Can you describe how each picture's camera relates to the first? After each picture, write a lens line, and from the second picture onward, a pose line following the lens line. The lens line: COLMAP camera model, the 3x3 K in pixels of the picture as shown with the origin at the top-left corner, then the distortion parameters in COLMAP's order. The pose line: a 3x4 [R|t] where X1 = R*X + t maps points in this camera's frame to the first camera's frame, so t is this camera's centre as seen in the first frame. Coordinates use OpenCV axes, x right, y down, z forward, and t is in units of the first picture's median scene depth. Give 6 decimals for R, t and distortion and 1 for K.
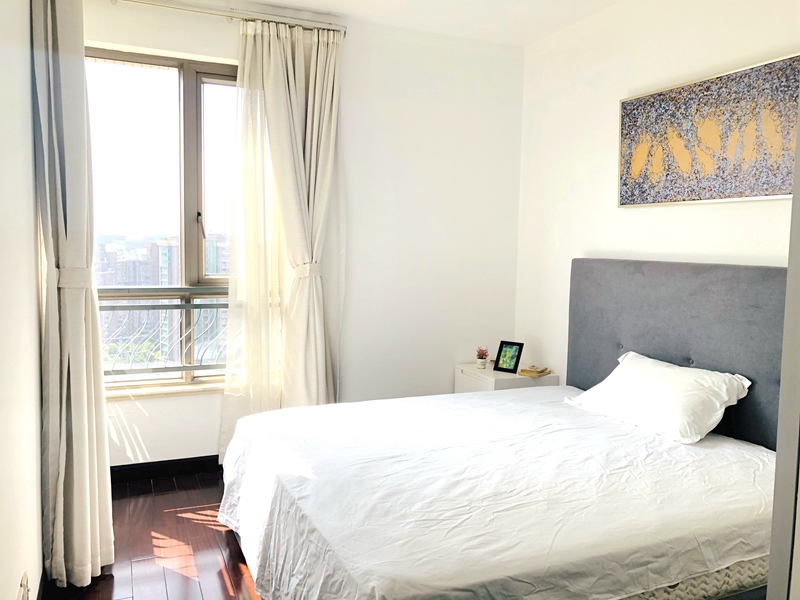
lens RADIAL K [[651.6, 0, 396.9], [0, 651.6, 288.4], [0, 0, 1]] dist [0.055098, -0.073927]
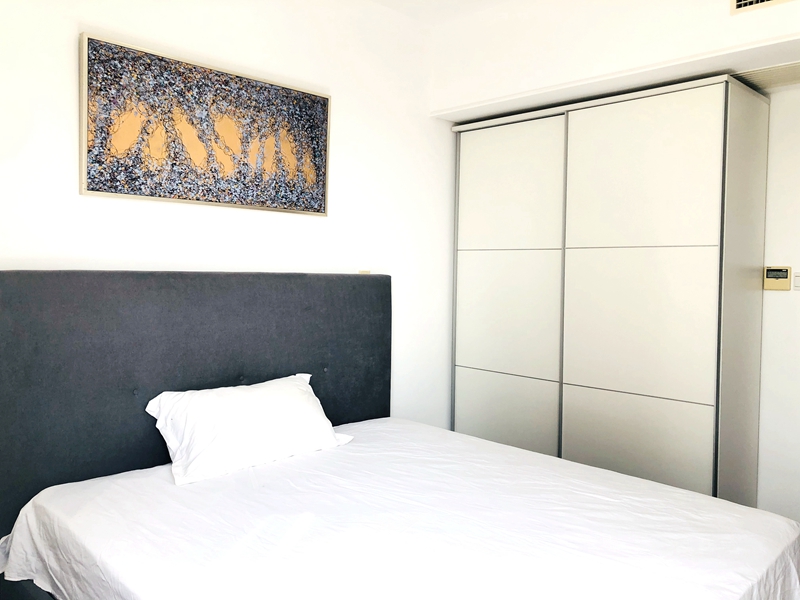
lens RADIAL K [[651.6, 0, 396.9], [0, 651.6, 288.4], [0, 0, 1]] dist [0.055098, -0.073927]
pose [[-0.364388, -0.048430, 0.929987, -0.473655], [0.045758, 0.996509, 0.069823, -0.068402], [-0.930122, 0.067997, -0.360900, 1.106053]]
